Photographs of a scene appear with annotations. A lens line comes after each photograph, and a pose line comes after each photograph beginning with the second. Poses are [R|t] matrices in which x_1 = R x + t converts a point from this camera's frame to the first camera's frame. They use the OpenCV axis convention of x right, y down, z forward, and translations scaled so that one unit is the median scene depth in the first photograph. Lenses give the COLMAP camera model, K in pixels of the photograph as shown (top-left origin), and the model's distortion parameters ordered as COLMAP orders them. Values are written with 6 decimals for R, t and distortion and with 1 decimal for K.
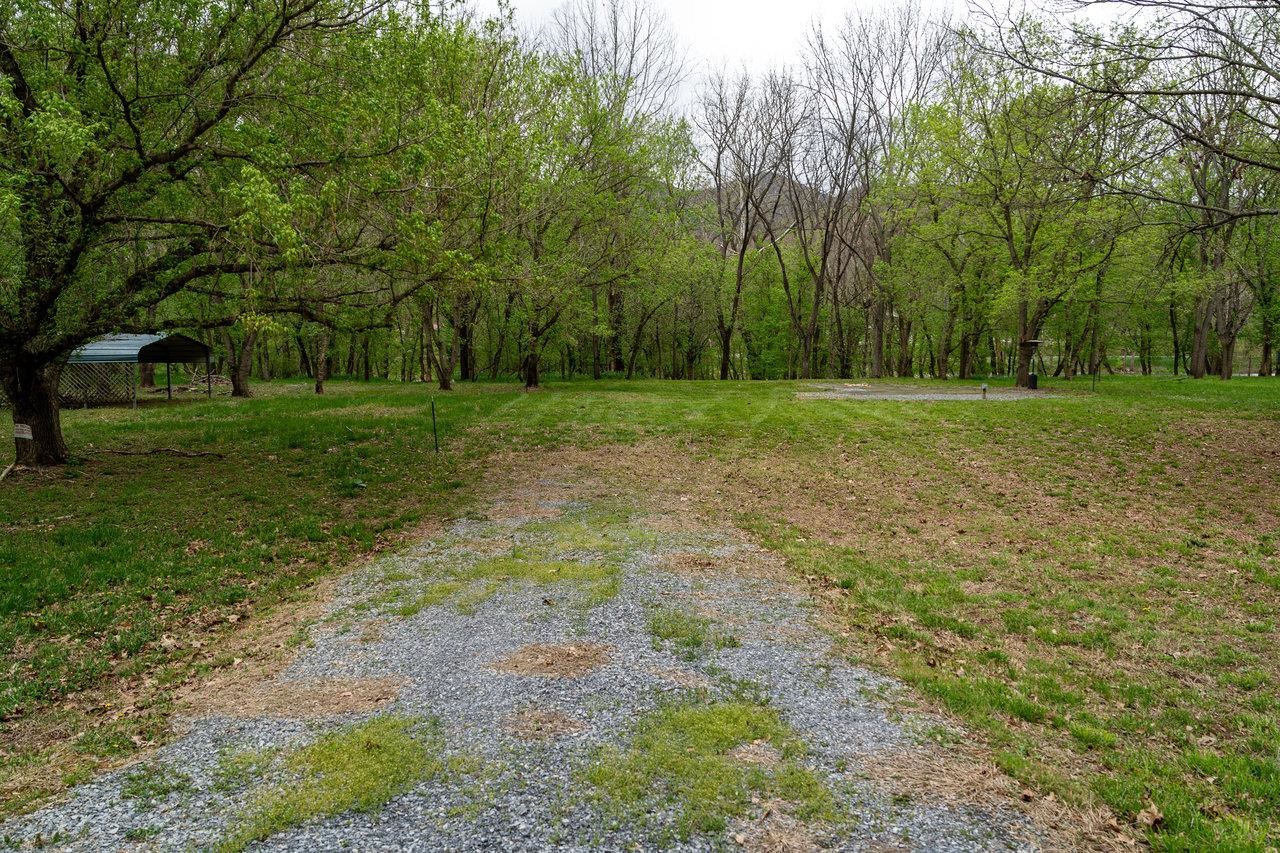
lens RADIAL K [[879.5, 0, 640.0], [0, 879.5, 427.5], [0, 0, 1]] dist [-0.003868, 0.001119]
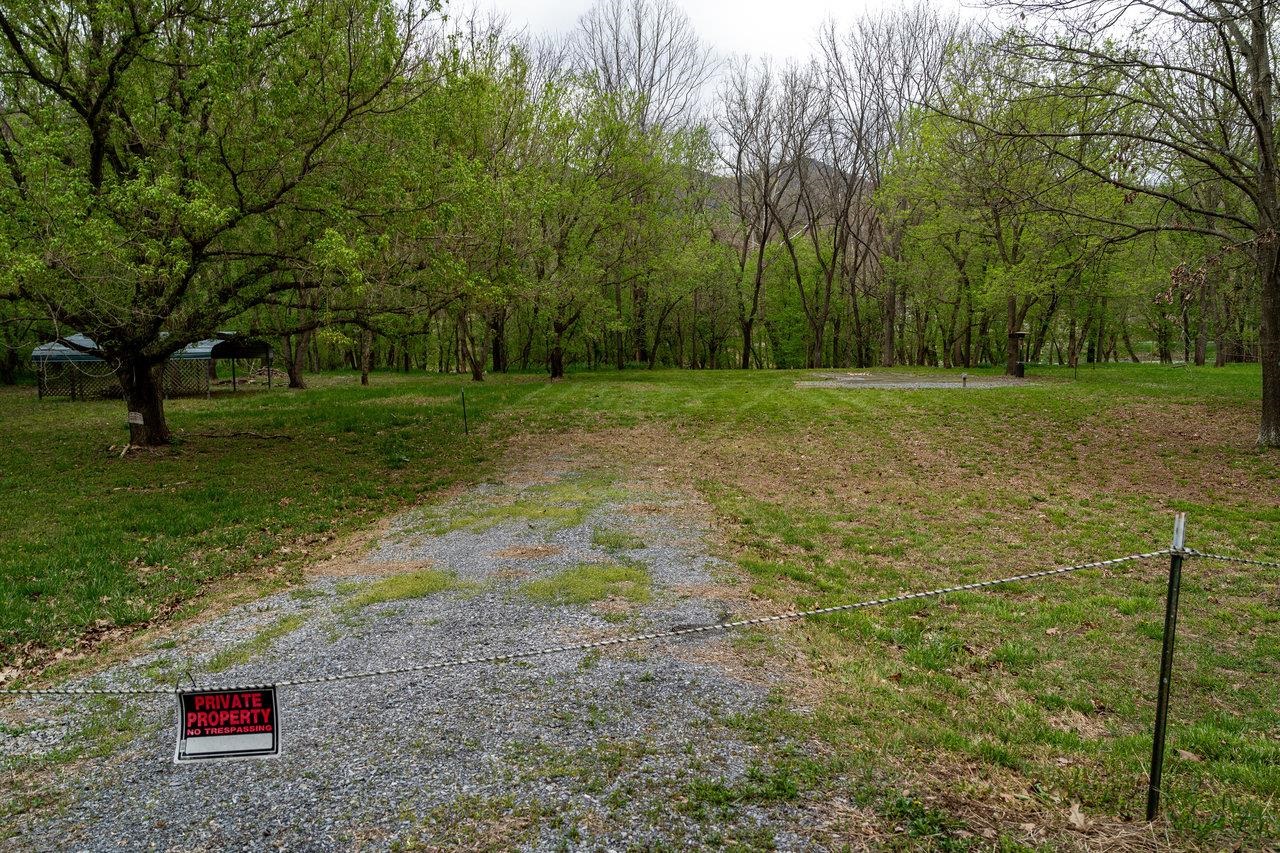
lens RADIAL K [[879.5, 0, 636.7], [0, 879.5, 427.3], [0, 0, 1]] dist [-0.003868, 0.001119]
pose [[0.998991, -0.003019, -0.044798, 0.030658], [0.003599, 0.999911, 0.012865, 0.002121], [0.044755, -0.013013, 0.998913, -0.105569]]
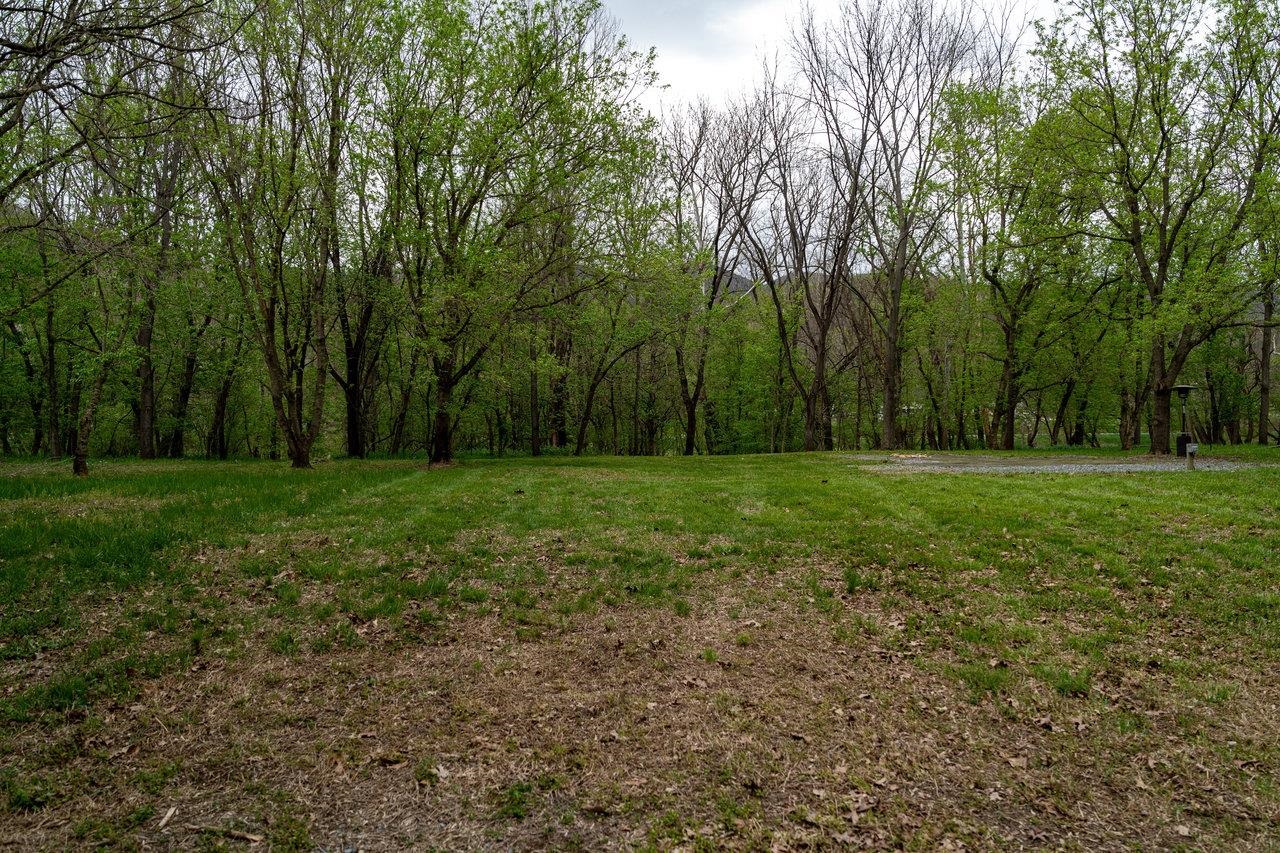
lens RADIAL K [[879.5, 0, 644.1], [0, 879.5, 429.0], [0, 0, 1]] dist [-0.003868, 0.001119]
pose [[0.996765, -0.007446, 0.080025, -0.028168], [0.014947, 0.995503, -0.093548, -0.009114], [-0.078969, 0.094442, 0.992393, 0.410500]]
